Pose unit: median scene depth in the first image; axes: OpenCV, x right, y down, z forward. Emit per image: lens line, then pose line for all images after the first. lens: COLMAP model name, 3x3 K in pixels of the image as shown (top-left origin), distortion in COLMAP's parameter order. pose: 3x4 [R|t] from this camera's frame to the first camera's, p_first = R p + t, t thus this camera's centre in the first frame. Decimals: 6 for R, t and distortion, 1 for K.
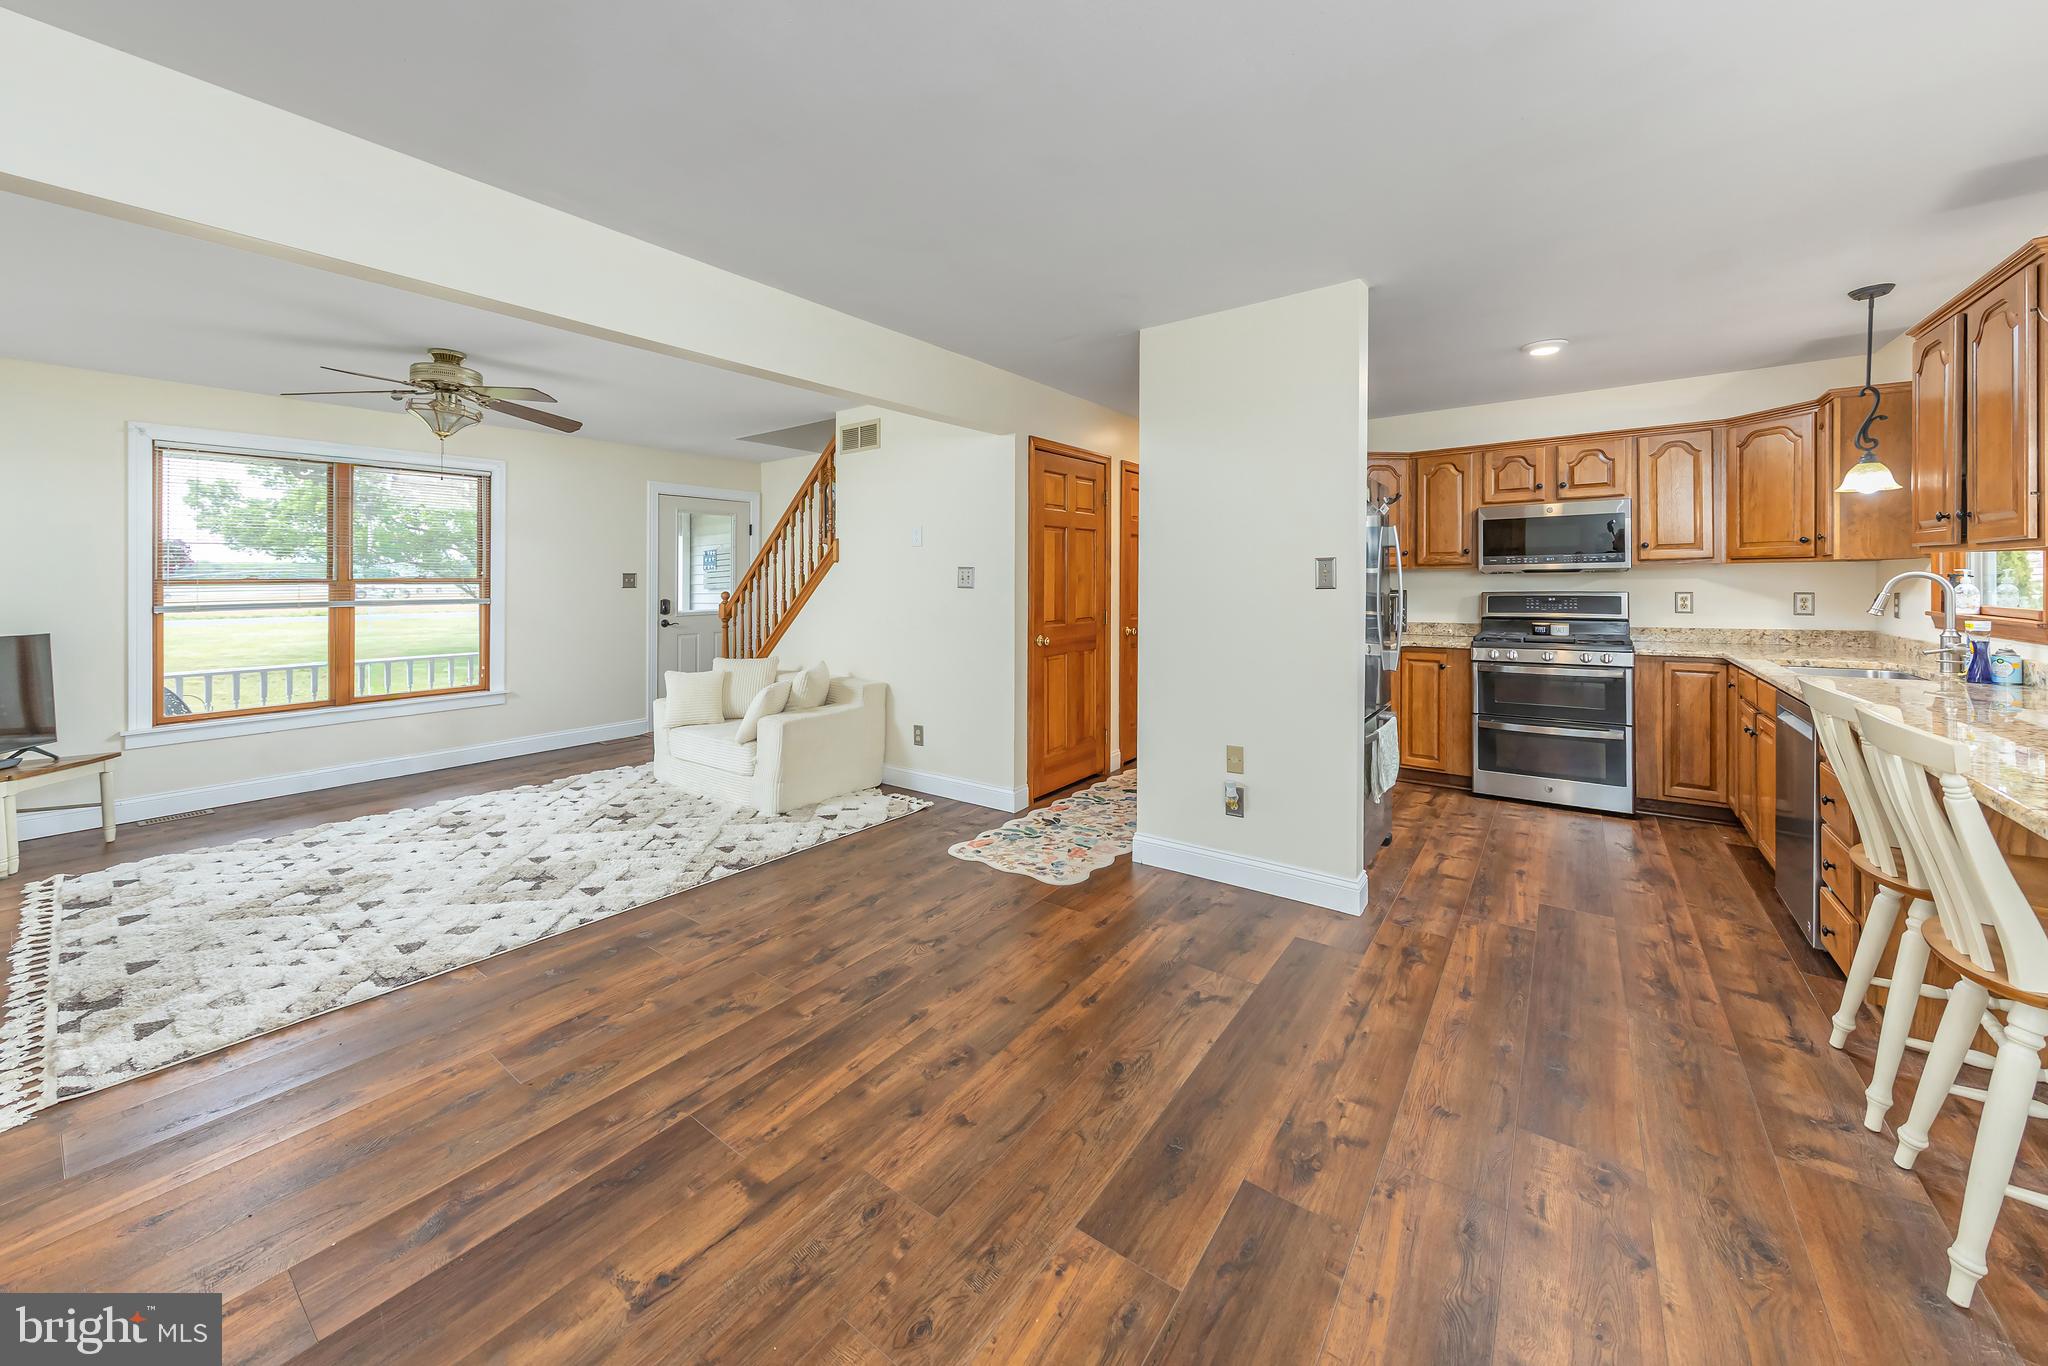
lens RADIAL K [[754.0, 0, 1041.2], [0, 754.0, 591.2], [0, 0, 1]] dist [0.005668, -0.000470]
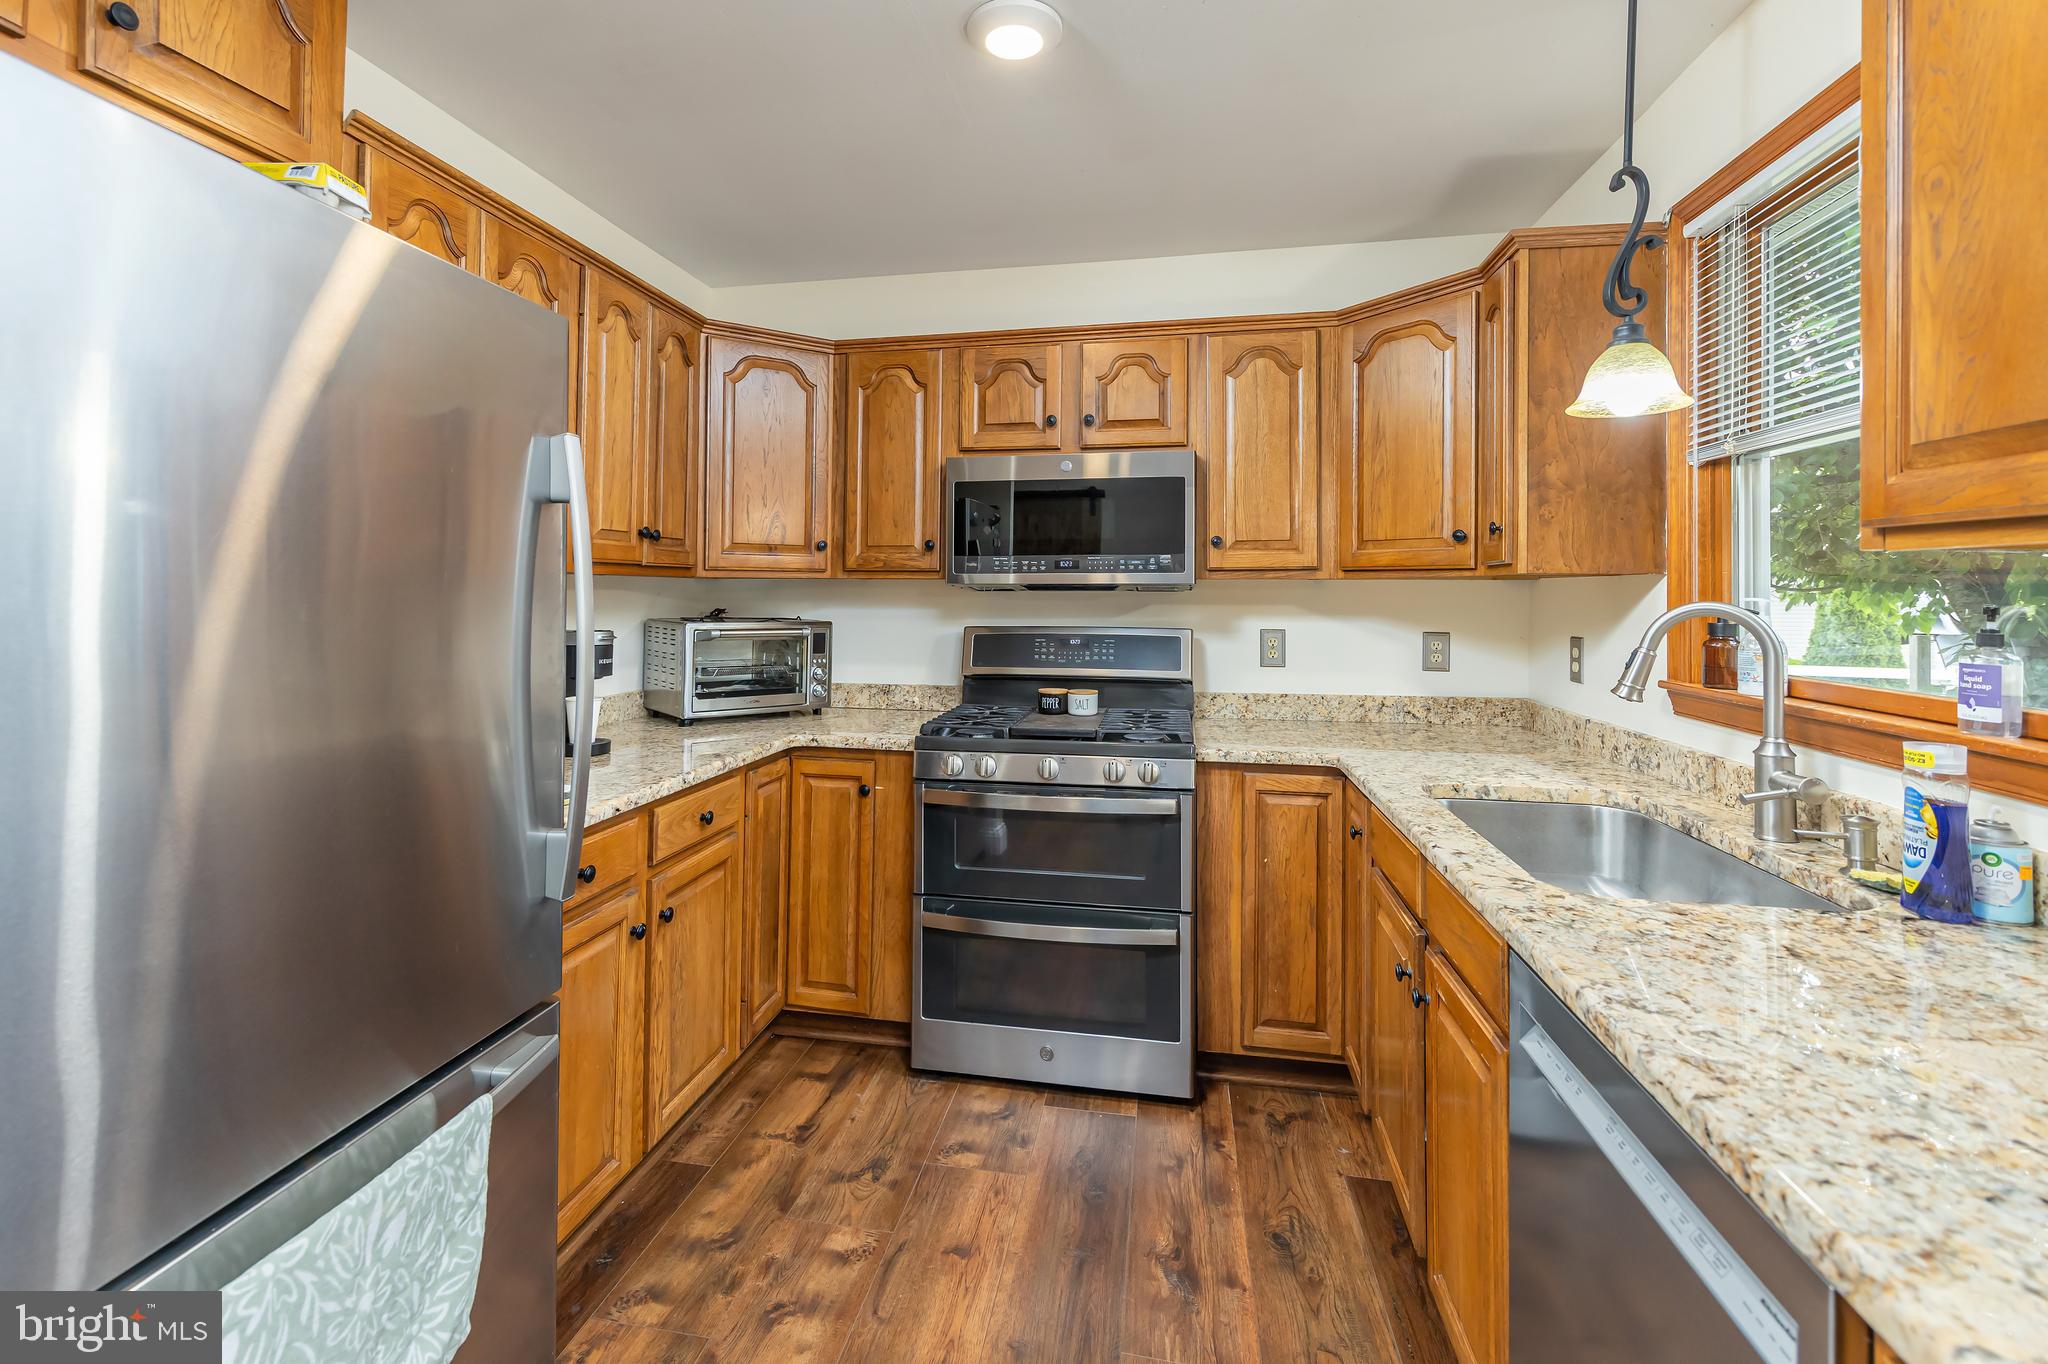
lens RADIAL K [[877.6, 0, 1017.1], [0, 877.6, 601.0], [0, 0, 1]] dist [0.003433, 0.000027]
pose [[0.905606, 0.010371, 0.423993, 0.442971], [-0.008180, 0.999942, -0.006987, -0.015133], [-0.424041, 0.002859, 0.905638, 0.541630]]
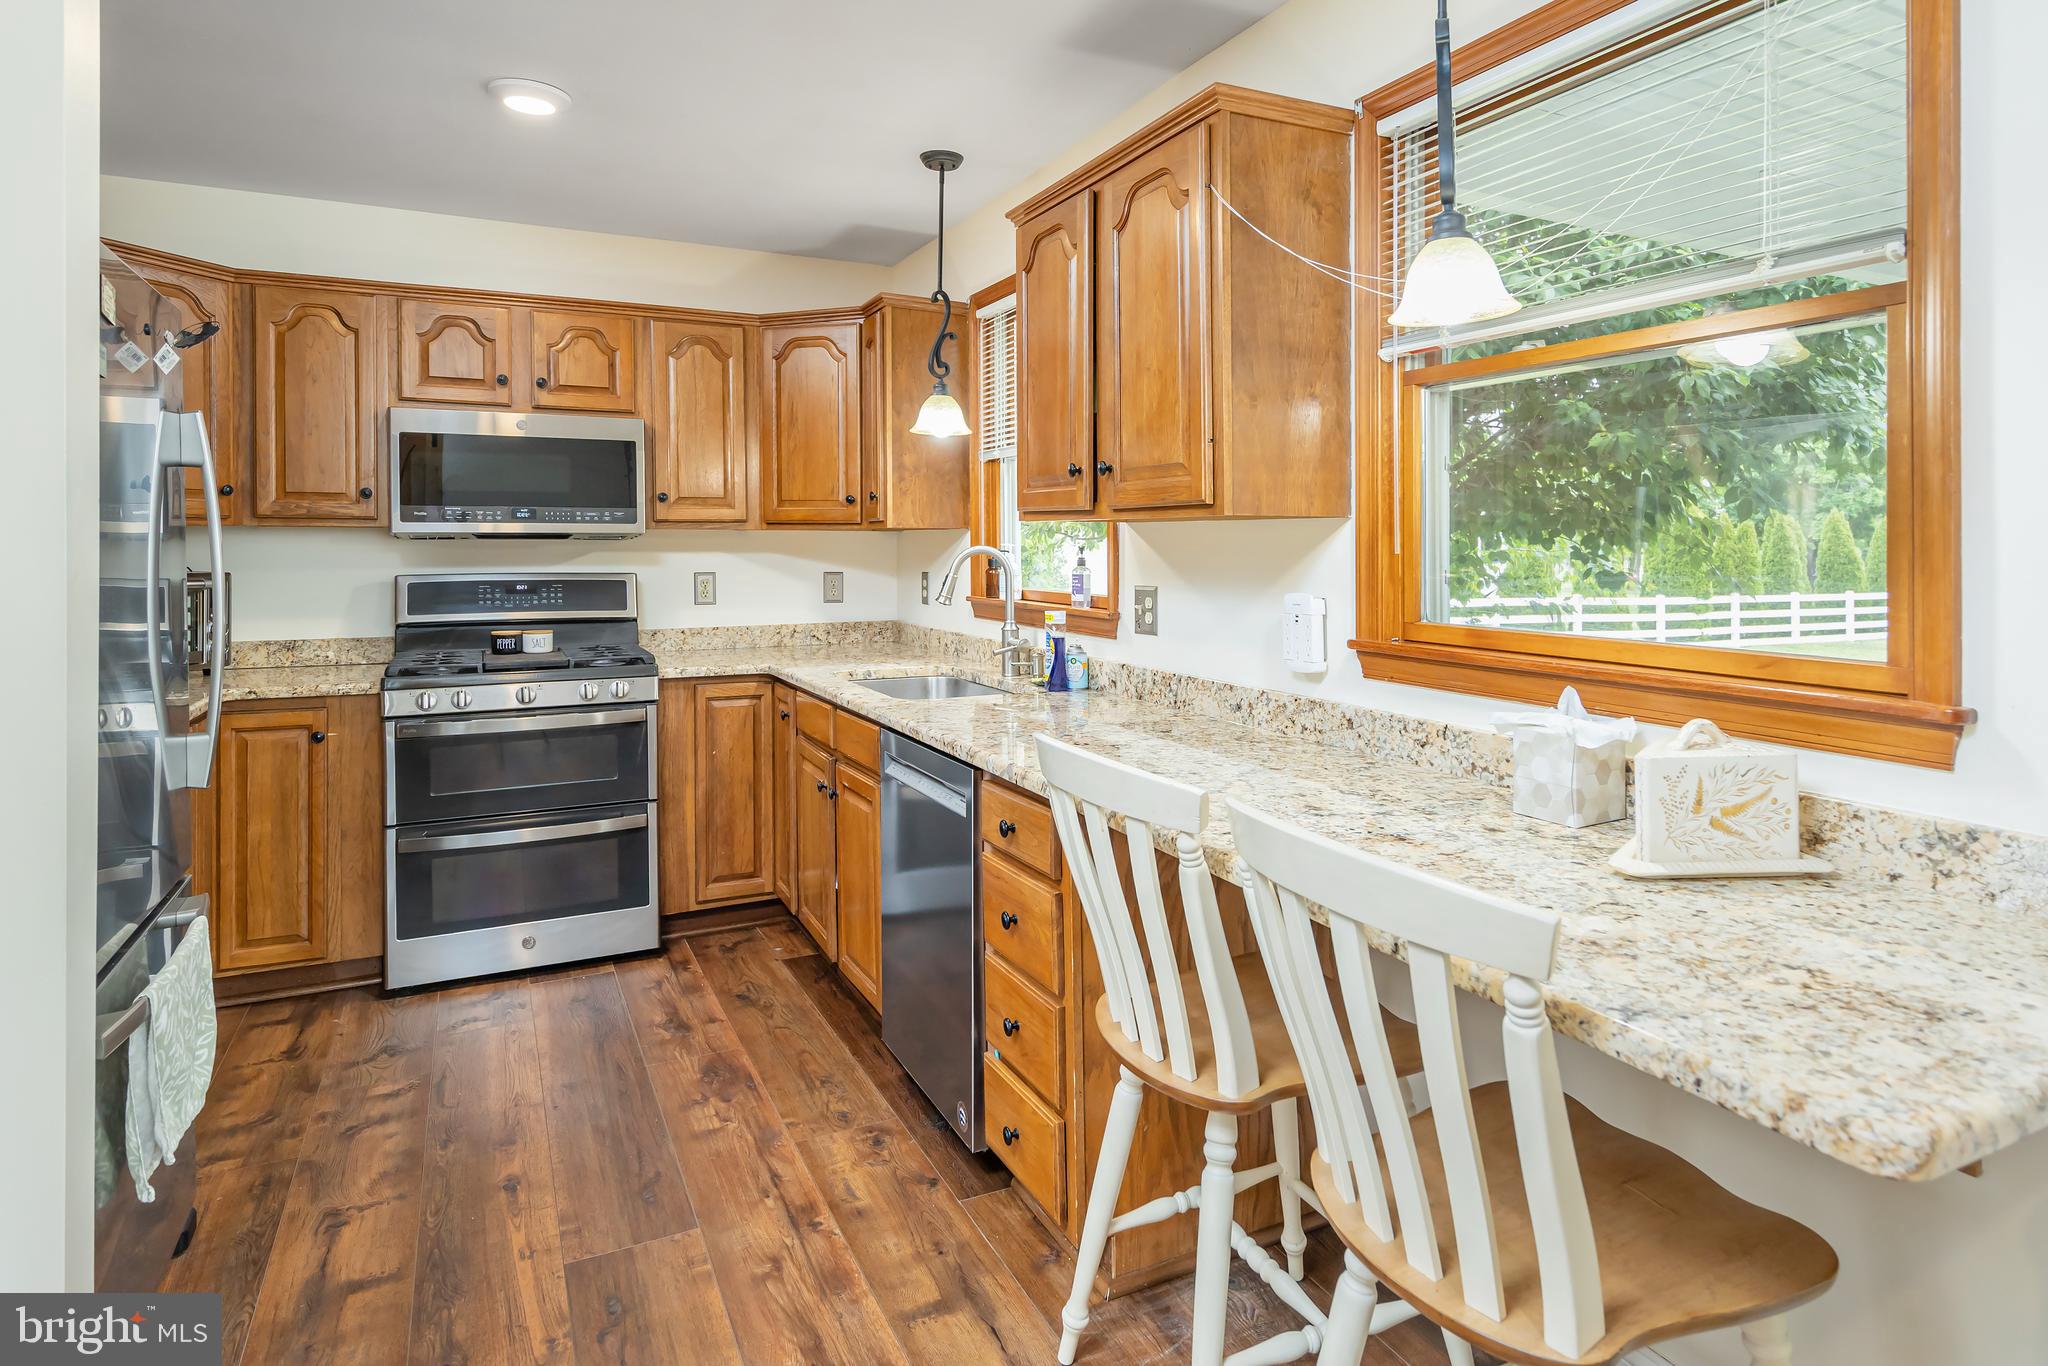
lens RADIAL K [[1114.2, 0, 1049.1], [0, 1114.2, 567.1], [0, 0, 1]] dist [0.003743, 0.000797]
pose [[0.463602, -0.005950, 0.886024, 0.149459], [0.003976, 0.999981, 0.004635, -0.007483], [-0.886035, 0.001374, 0.463617, 0.321225]]
